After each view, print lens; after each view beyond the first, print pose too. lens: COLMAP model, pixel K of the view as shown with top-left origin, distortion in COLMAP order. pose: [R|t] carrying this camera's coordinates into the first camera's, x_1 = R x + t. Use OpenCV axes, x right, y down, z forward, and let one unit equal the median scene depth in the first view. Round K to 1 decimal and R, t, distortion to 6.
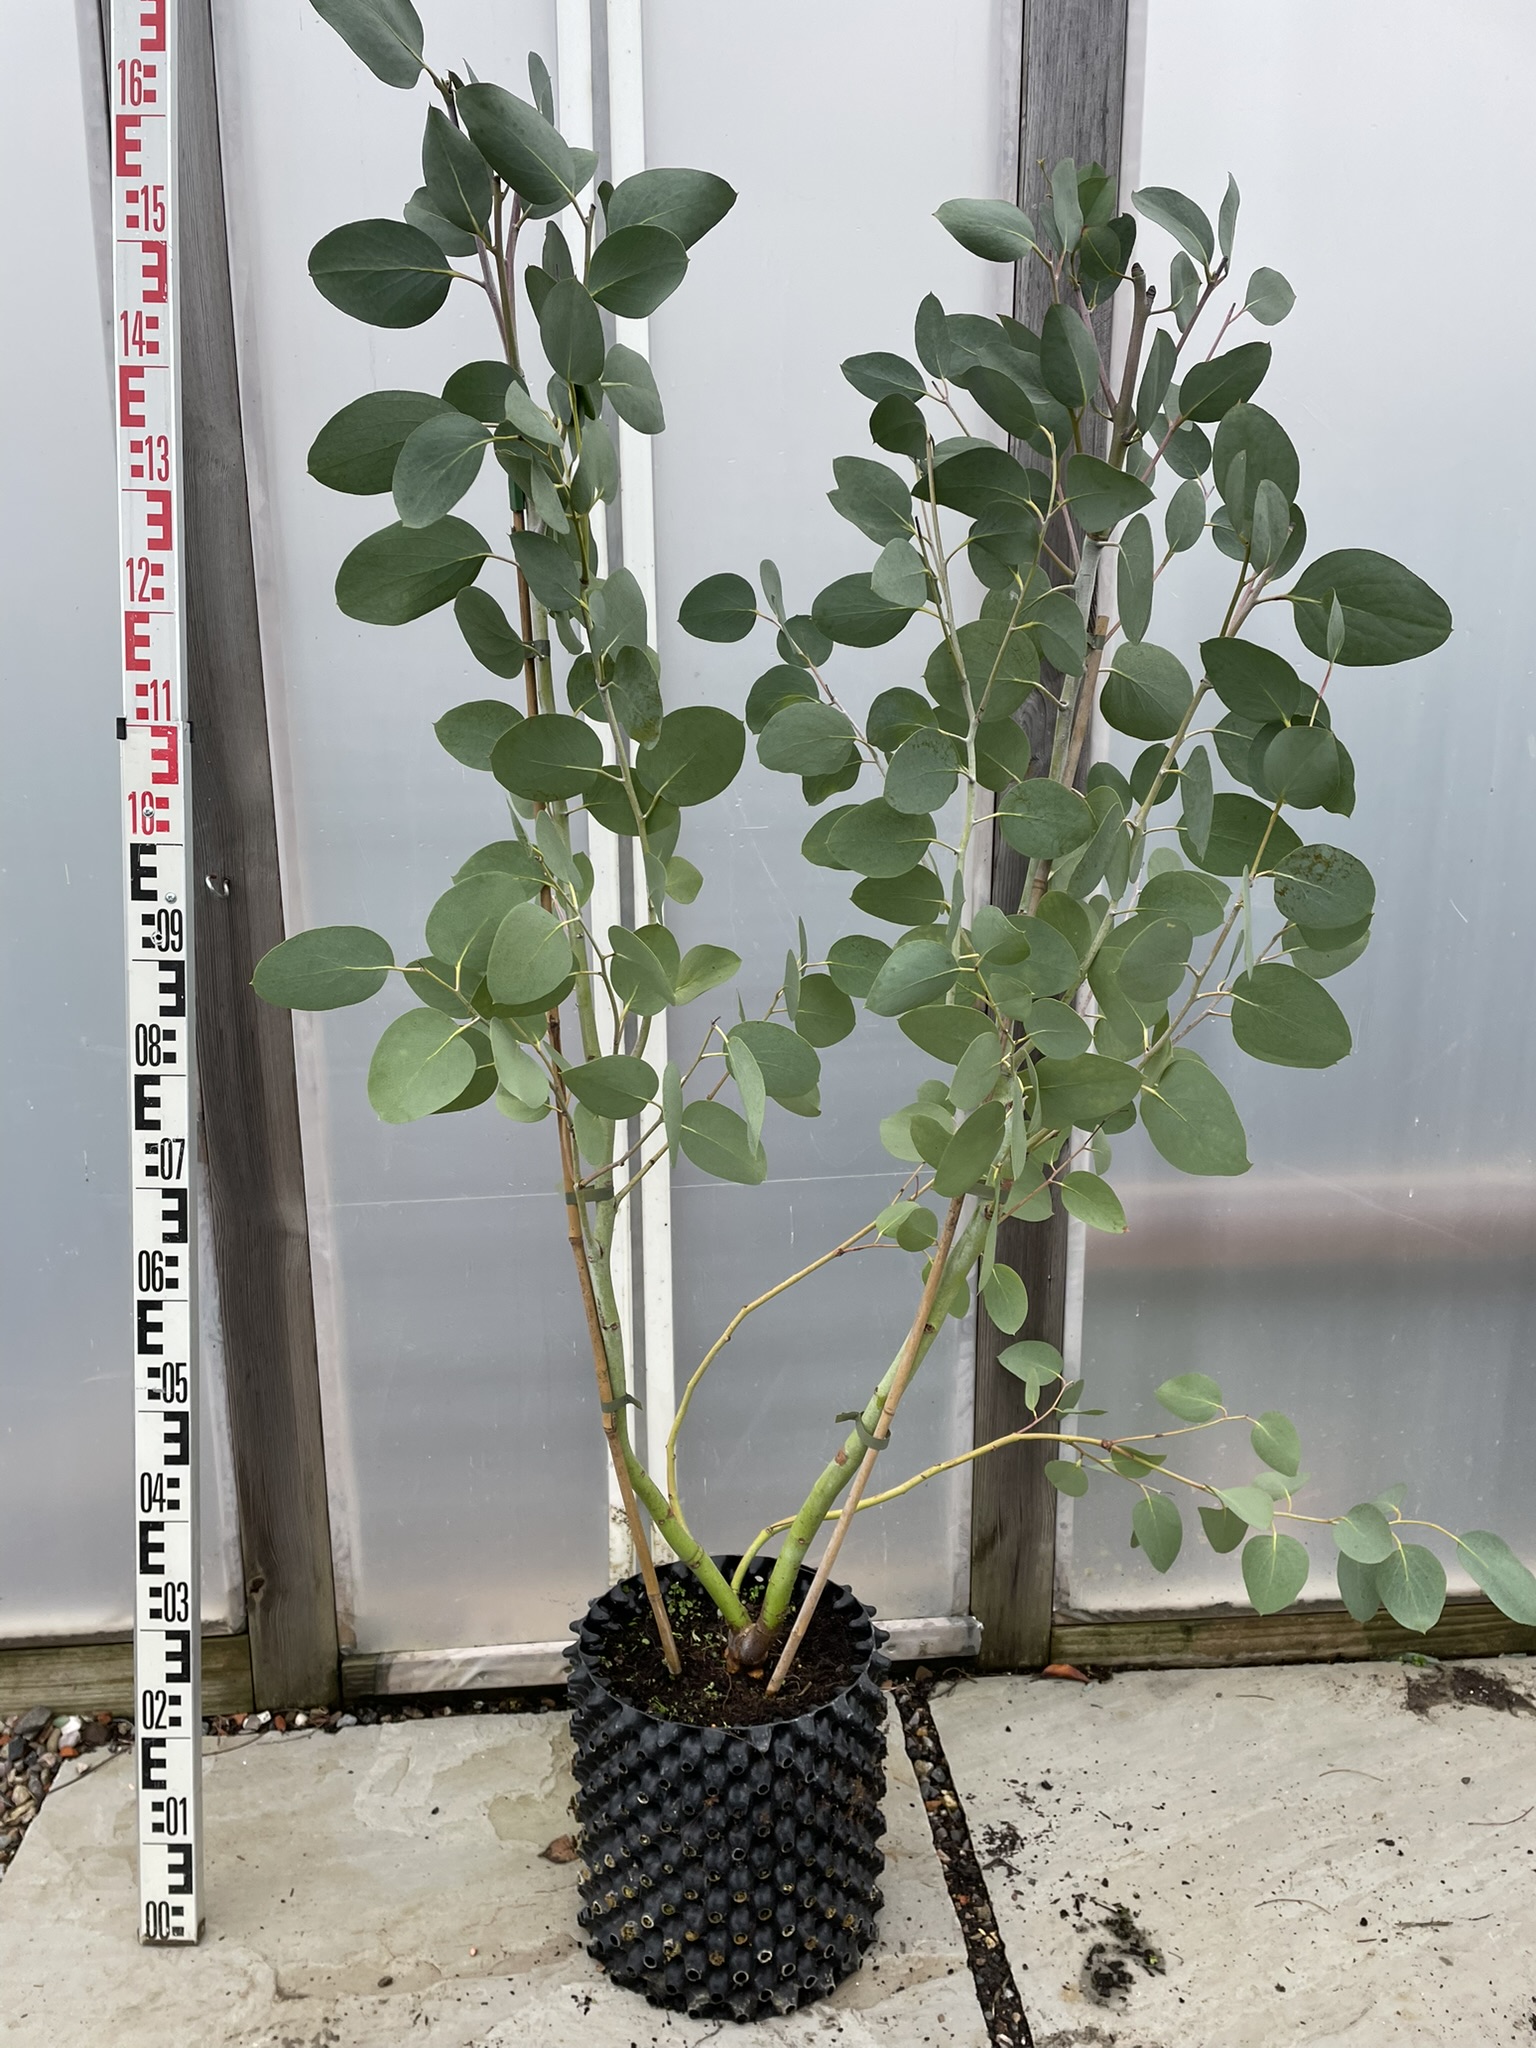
lens RADIAL K [[1511.6, 0, 764.2], [0, 1511.6, 1004.5], [0, 0, 1]] dist [0.063254, -0.068612]
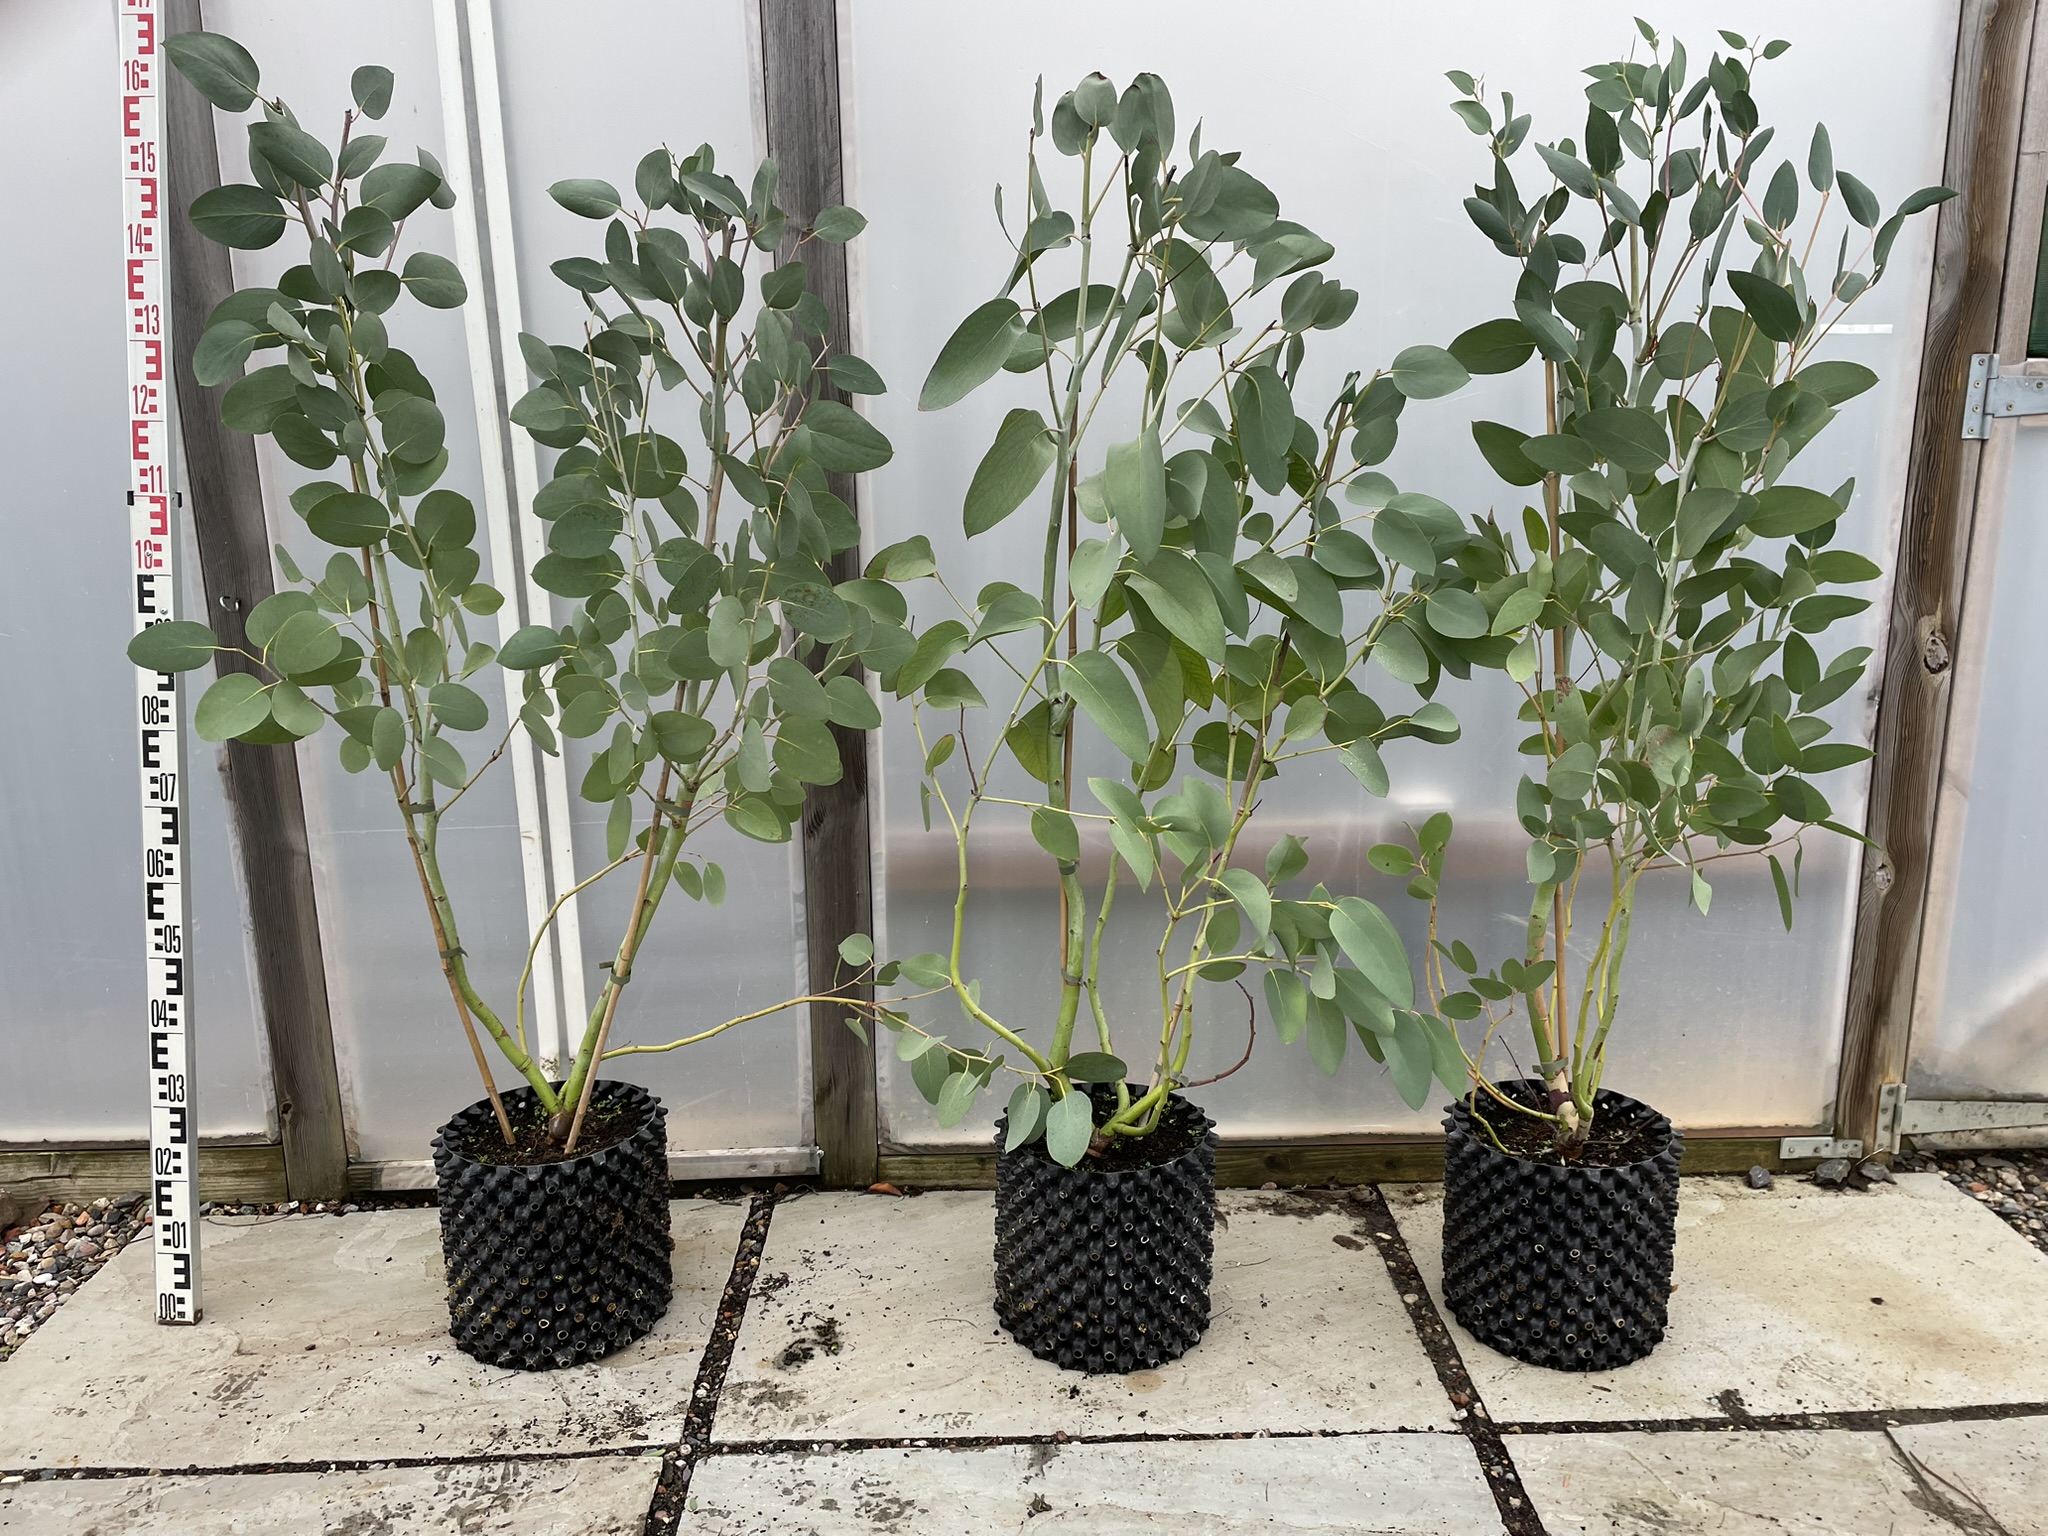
lens RADIAL K [[1511.6, 0, 1063.6], [0, 1511.6, 726.6], [0, 0, 1]] dist [0.063254, -0.068612]
pose [[0.998343, 0.004964, -0.057336, 0.555319], [-0.005112, 0.999984, -0.002425, 0.040668], [0.057323, 0.002714, 0.998352, -0.429842]]
